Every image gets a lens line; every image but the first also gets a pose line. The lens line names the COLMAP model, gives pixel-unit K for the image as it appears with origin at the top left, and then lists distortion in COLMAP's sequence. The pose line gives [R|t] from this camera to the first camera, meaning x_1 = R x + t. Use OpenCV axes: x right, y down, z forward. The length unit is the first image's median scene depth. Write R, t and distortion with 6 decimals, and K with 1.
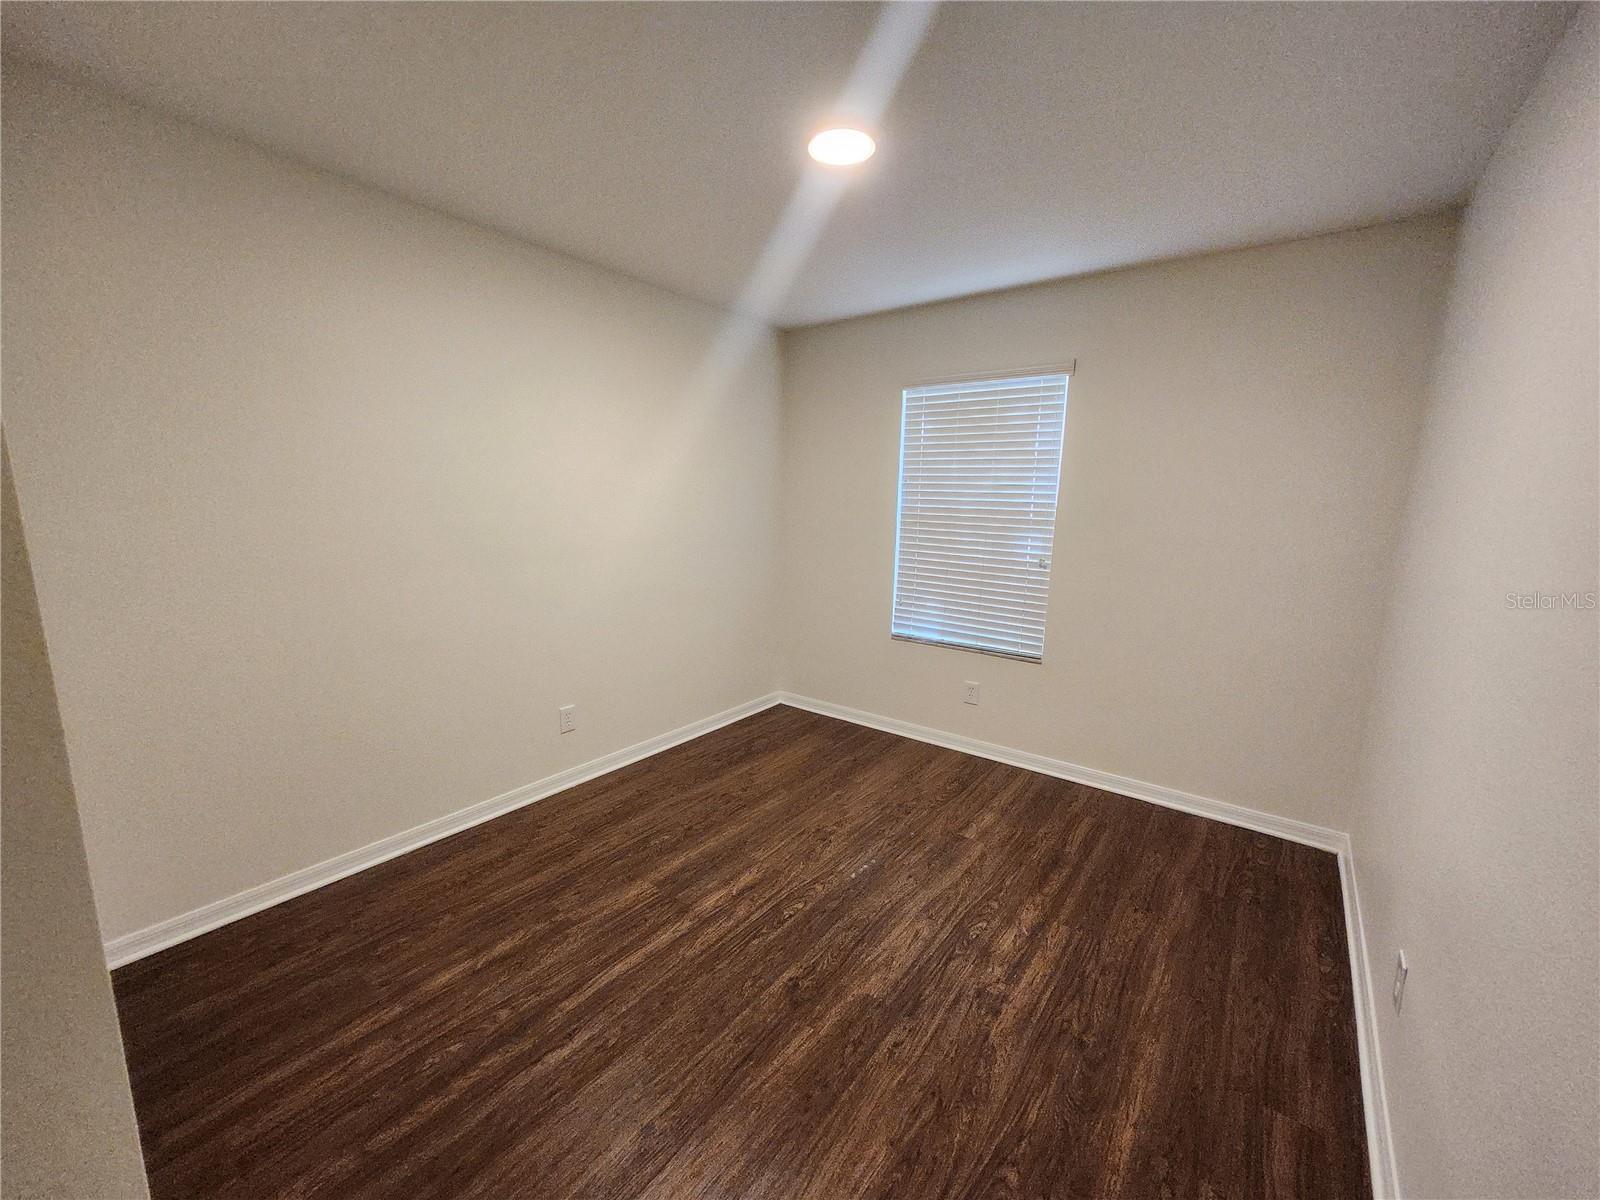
lens RADIAL K [[633.5, 0, 793.3], [0, 633.5, 607.9], [0, 0, 1]] dist [-0.000982, 0.001962]
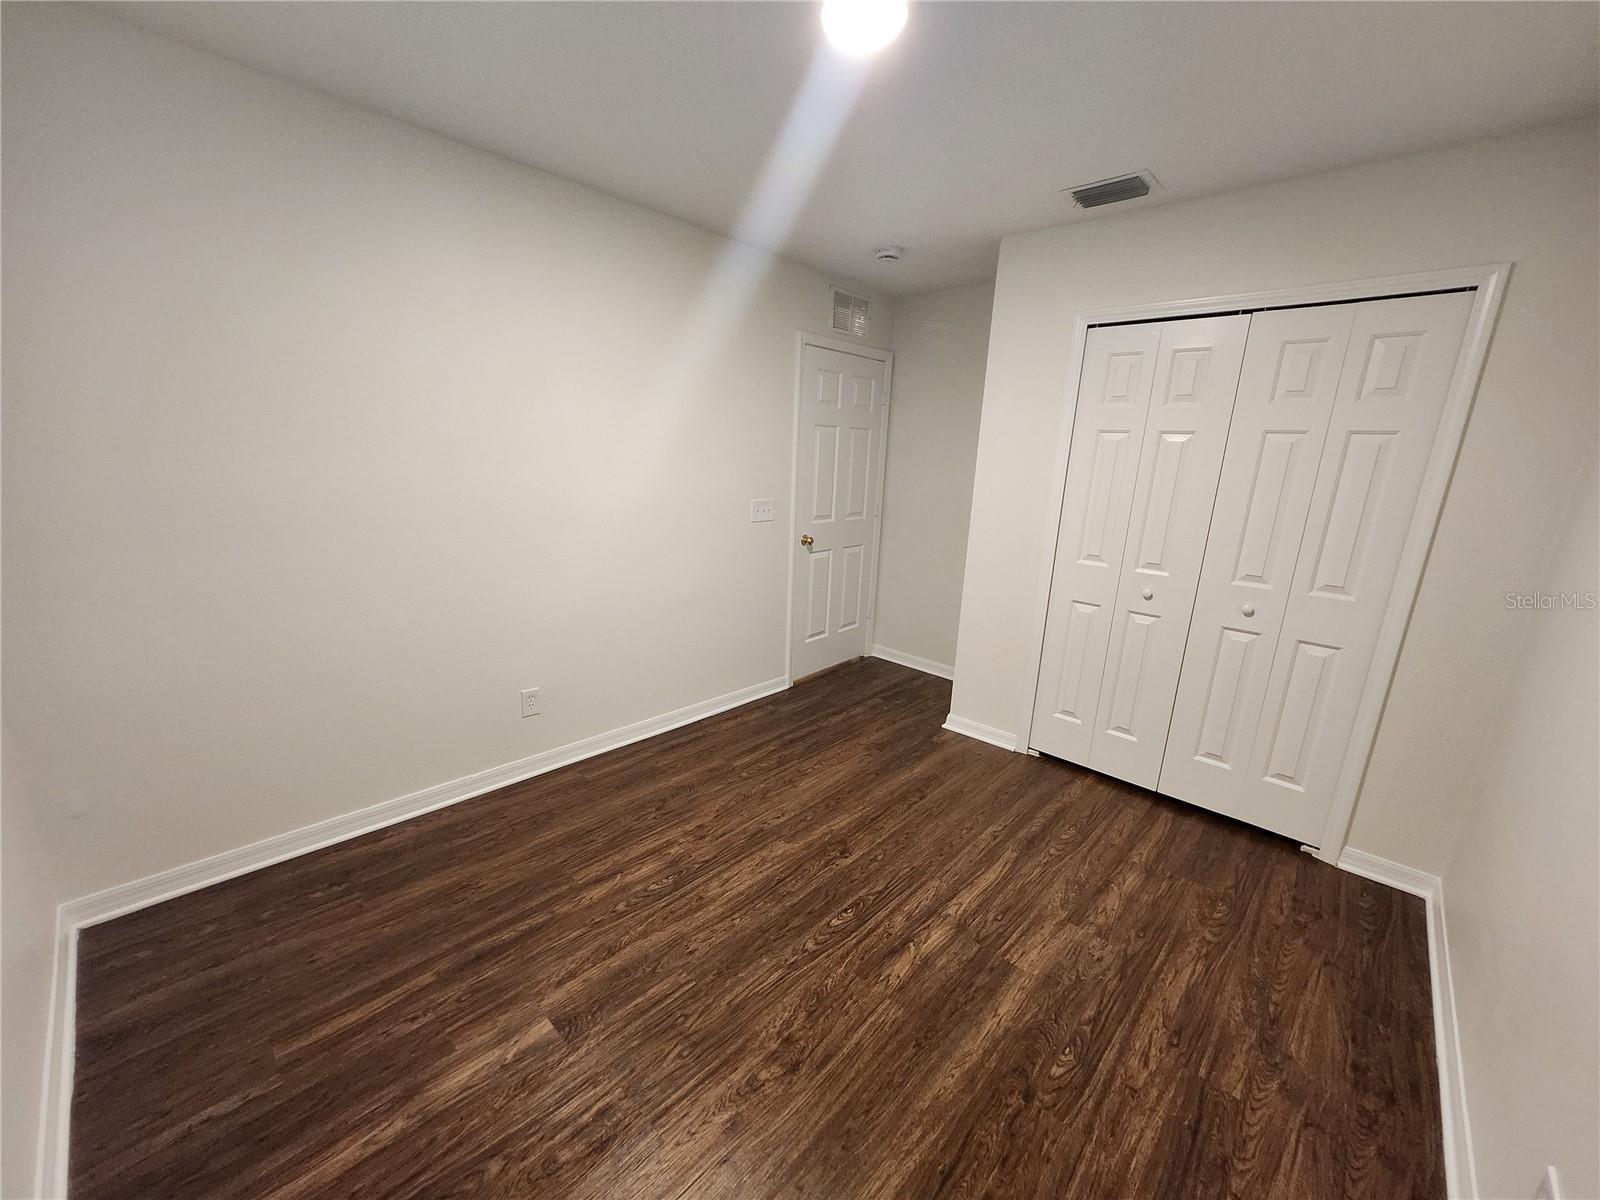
lens RADIAL K [[633.5, 0, 793.3], [0, 633.5, 607.9], [0, 0, 1]] dist [-0.000982, 0.001962]
pose [[-0.994033, -0.076868, 0.077388, 0.036591], [-0.038275, 0.910180, 0.412440, -0.332374], [-0.102141, 0.407017, -0.907692, 1.761854]]
